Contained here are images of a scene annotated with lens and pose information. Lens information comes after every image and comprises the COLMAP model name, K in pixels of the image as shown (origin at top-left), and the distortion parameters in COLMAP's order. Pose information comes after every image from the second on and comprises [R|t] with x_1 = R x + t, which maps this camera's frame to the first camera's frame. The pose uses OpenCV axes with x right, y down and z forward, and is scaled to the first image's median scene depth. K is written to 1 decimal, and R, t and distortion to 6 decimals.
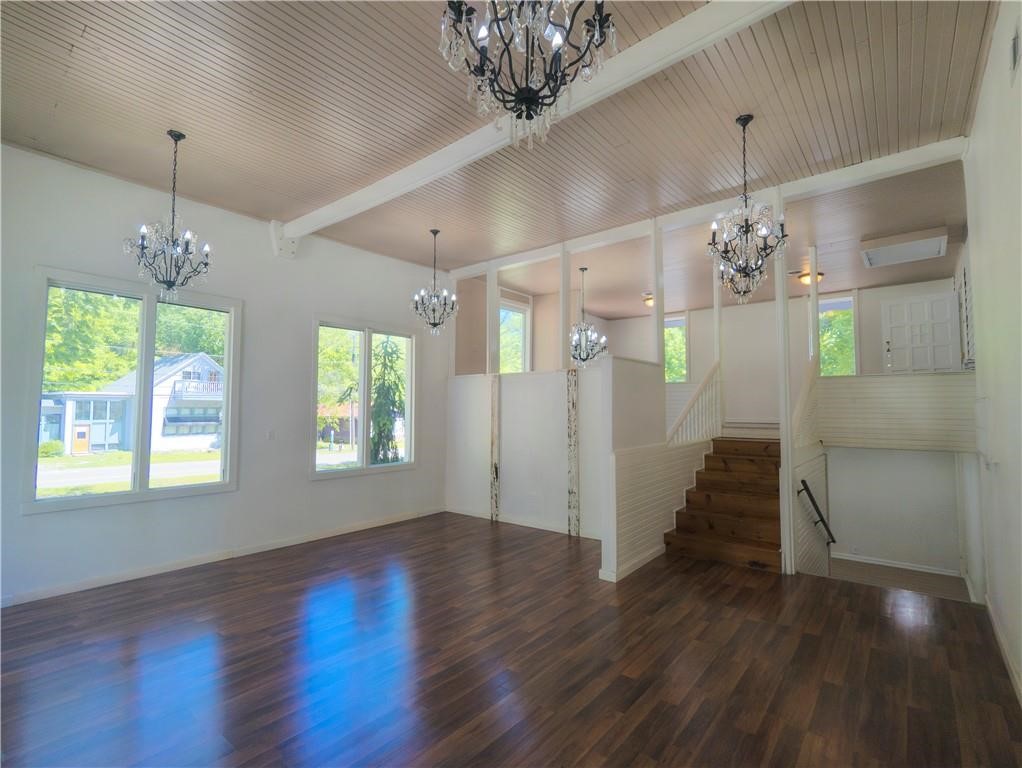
lens RADIAL K [[477.3, 0, 511.0], [0, 477.3, 384.0], [0, 0, 1]] dist [0.000936, 0.000056]
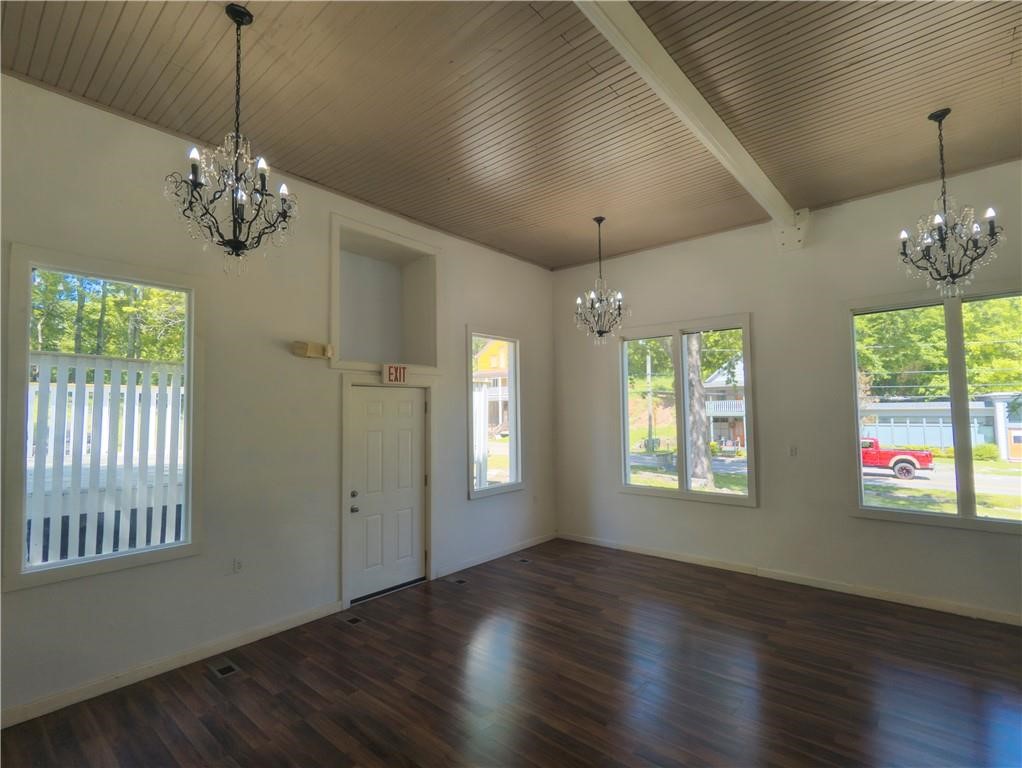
lens RADIAL K [[489.3, 0, 511.0], [0, 489.3, 384.0], [0, 0, 1]] dist [-0.001407, -0.000719]
pose [[-0.022970, -0.065233, -0.997606, 0.424694], [0.065505, 0.995626, -0.066611, 0.004533], [0.997588, -0.066879, -0.018597, 0.500262]]
